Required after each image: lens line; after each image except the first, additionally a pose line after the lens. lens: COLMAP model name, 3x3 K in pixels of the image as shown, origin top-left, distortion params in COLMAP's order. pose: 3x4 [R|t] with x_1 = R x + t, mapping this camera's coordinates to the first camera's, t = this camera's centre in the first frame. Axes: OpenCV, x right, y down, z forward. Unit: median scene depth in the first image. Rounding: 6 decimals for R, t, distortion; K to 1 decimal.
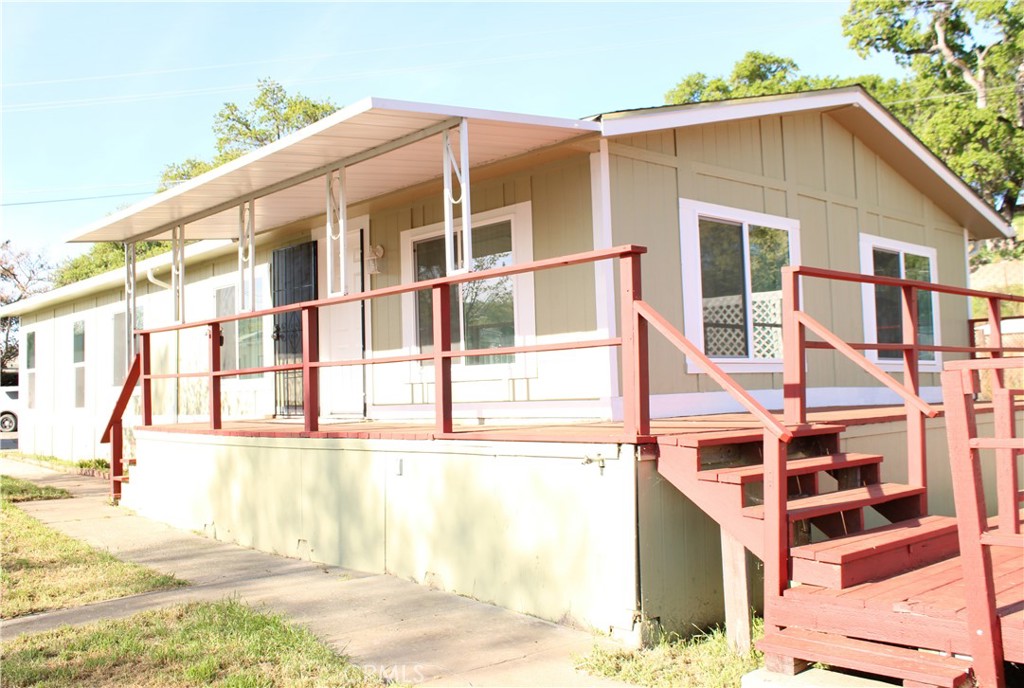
lens RADIAL K [[987.1, 0, 512.0], [0, 987.1, 344.0], [0, 0, 1]] dist [-0.120118, 0.125211]
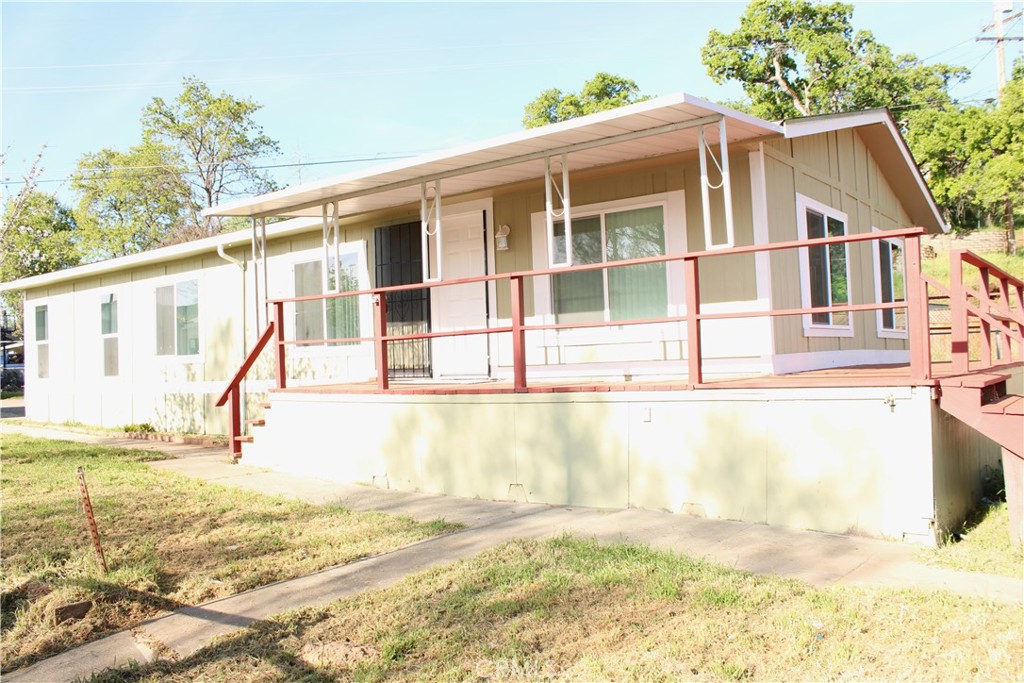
lens RADIAL K [[863.9, 0, 505.2], [0, 863.9, 339.8], [0, 0, 1]] dist [-0.160266, 0.149871]
pose [[0.983055, -0.001268, 0.183307, -0.190218], [-0.002275, 0.999815, 0.019118, 0.007398], [-0.183297, -0.019211, 0.982870, 0.017356]]
